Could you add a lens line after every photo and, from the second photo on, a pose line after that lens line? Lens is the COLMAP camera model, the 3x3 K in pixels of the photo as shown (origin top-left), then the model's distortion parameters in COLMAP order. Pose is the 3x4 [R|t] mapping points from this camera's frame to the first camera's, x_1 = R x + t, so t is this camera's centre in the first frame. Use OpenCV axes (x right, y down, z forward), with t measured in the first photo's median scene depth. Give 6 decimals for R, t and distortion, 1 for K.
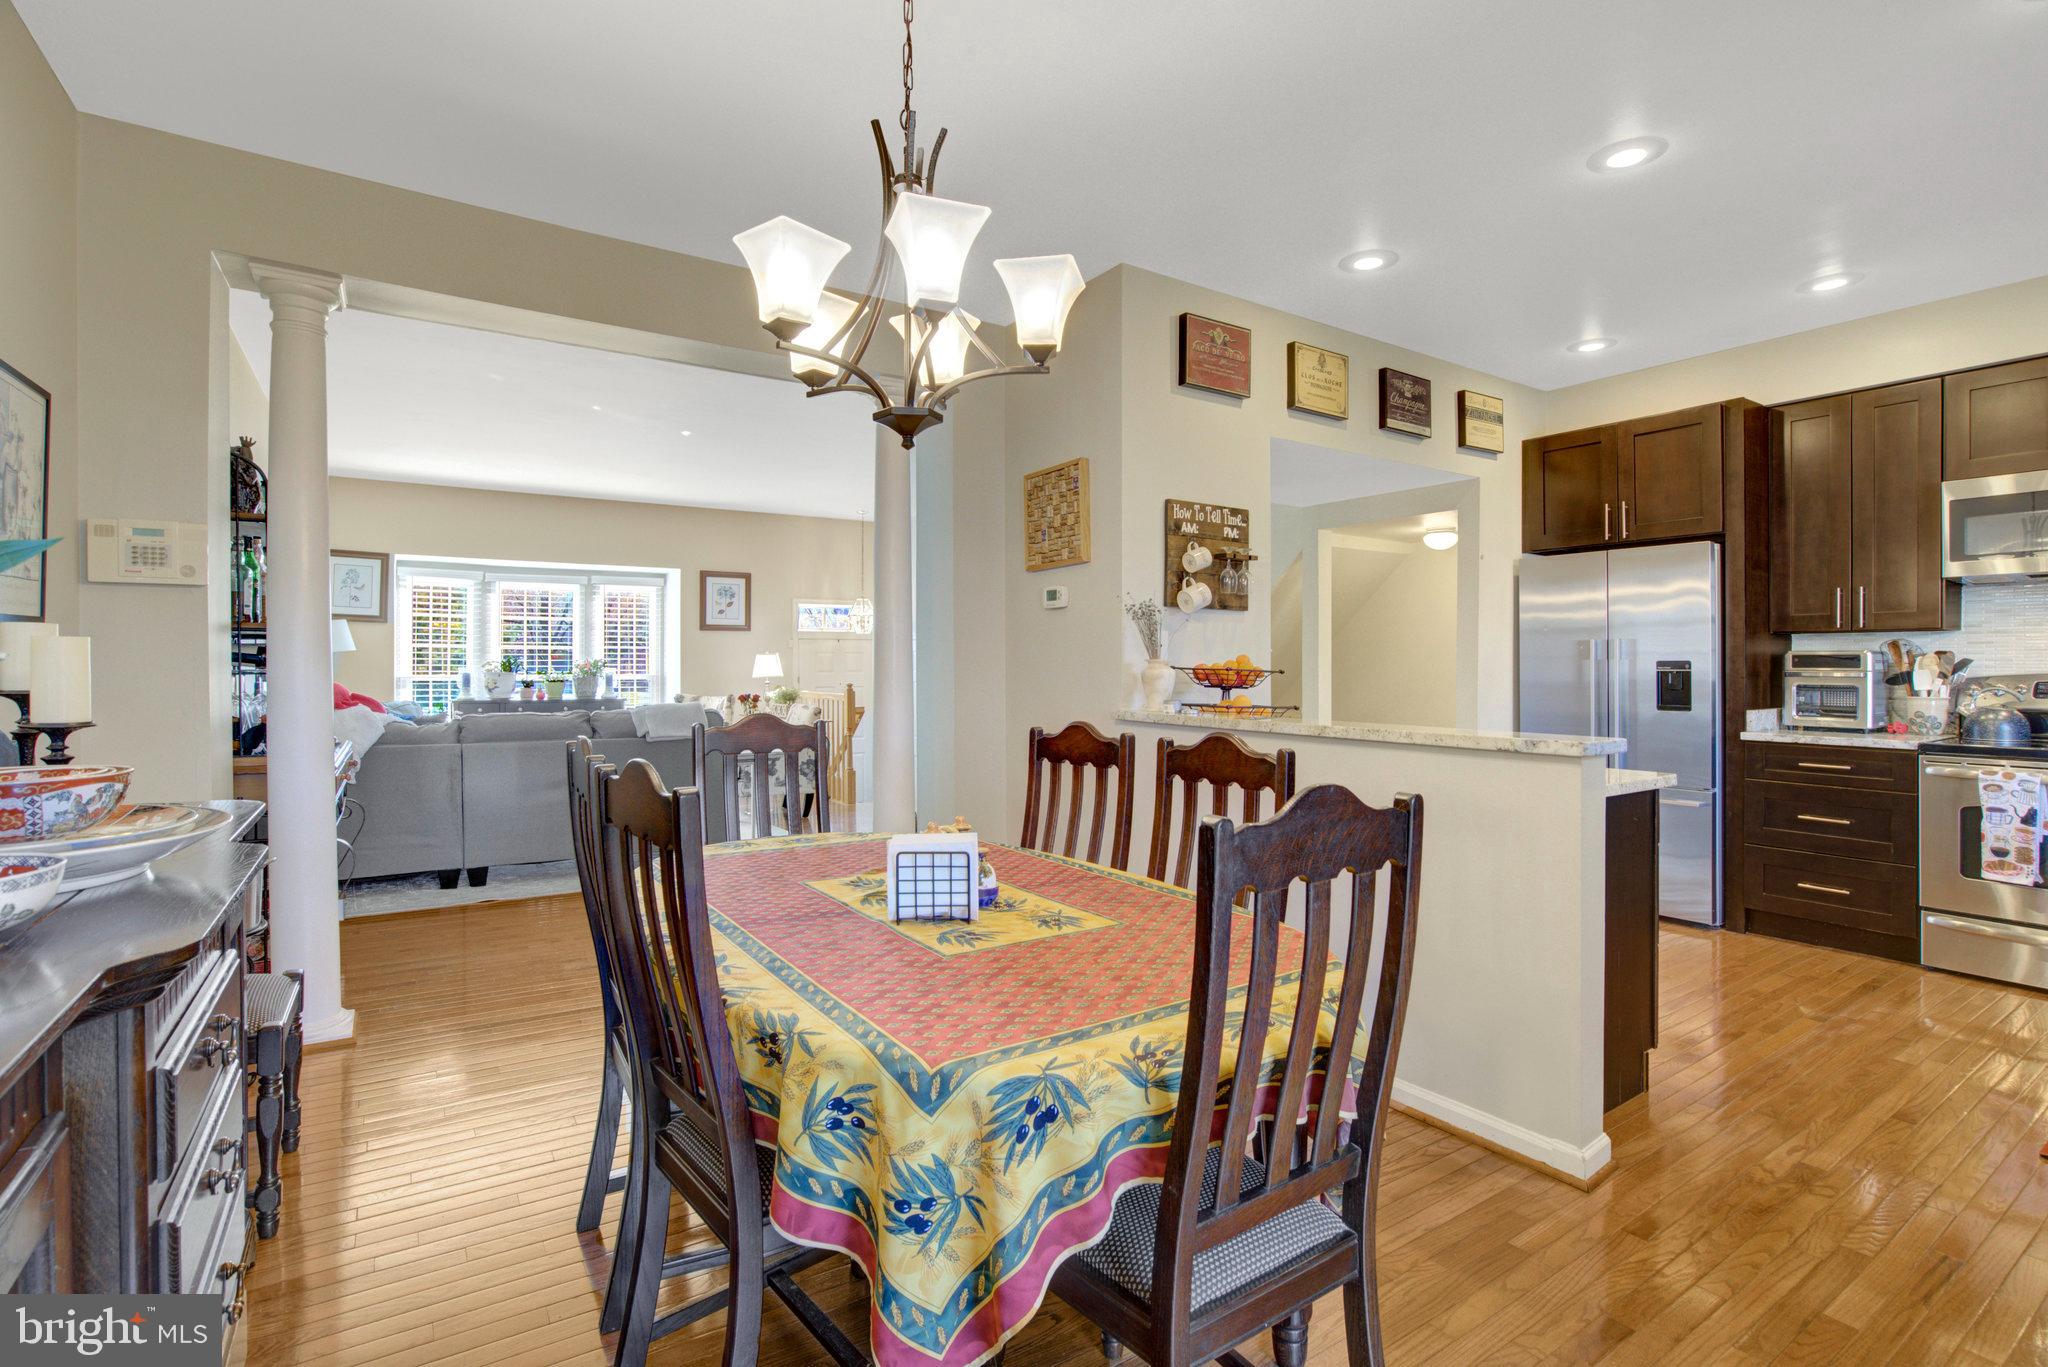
lens RADIAL K [[1067.1, 0, 1016.0], [0, 1067.1, 671.9], [0, 0, 1]] dist [-0.001501, 0.000248]
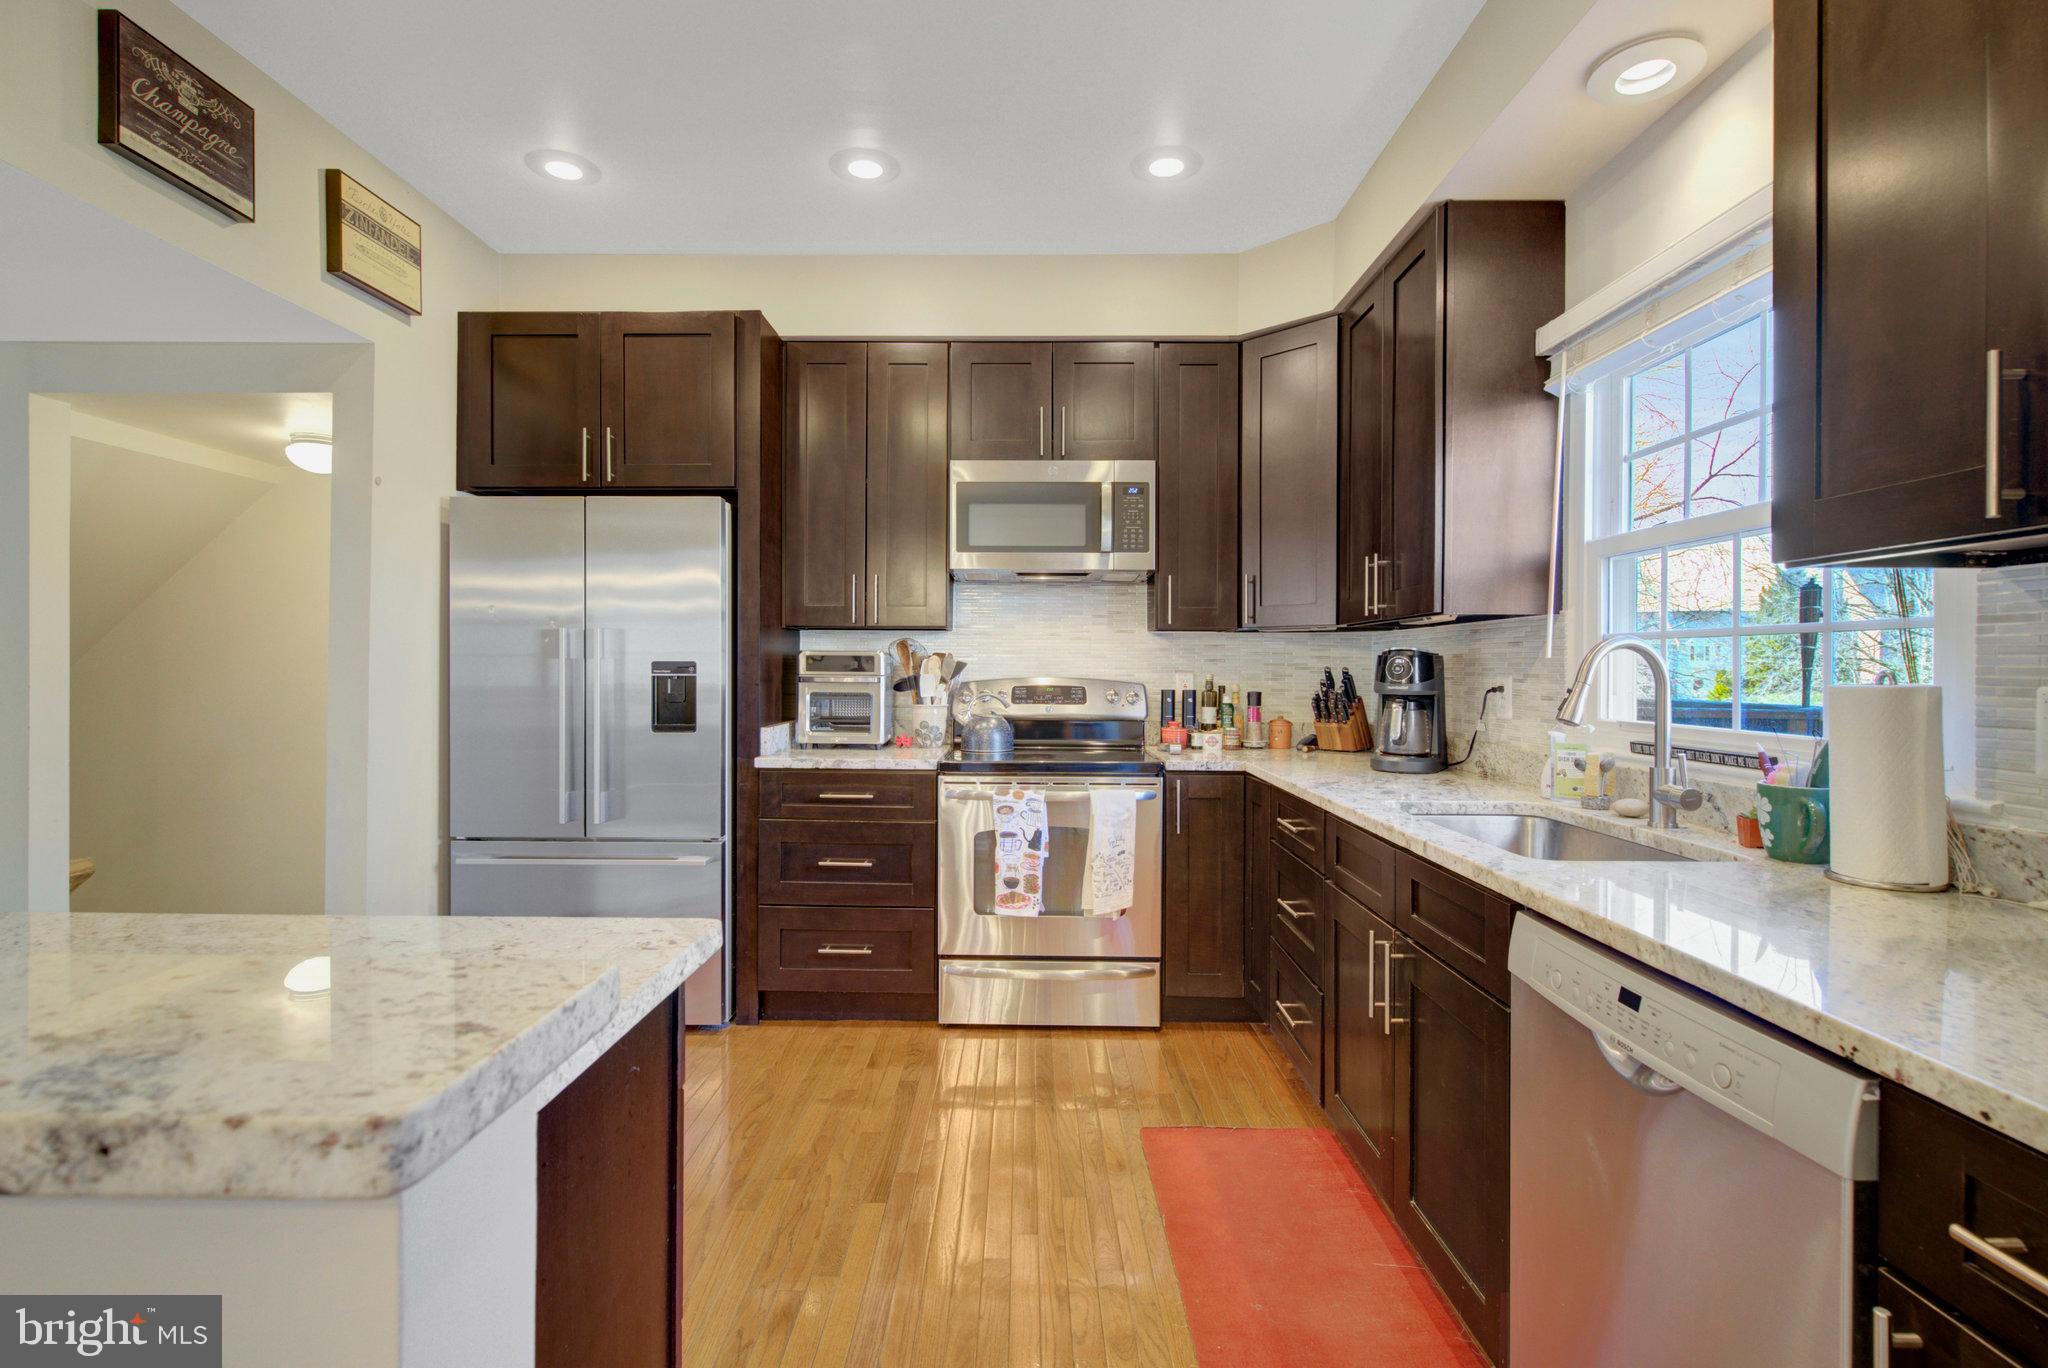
lens RADIAL K [[972.5, 0, 1022.7], [0, 972.5, 661.7], [0, 0, 1]] dist [-0.003746, -0.000093]
pose [[0.602700, 0.005412, 0.797950, 0.245020], [-0.002025, 0.999984, -0.005253, -0.007680], [-0.797965, 0.001550, 0.602701, 0.433285]]
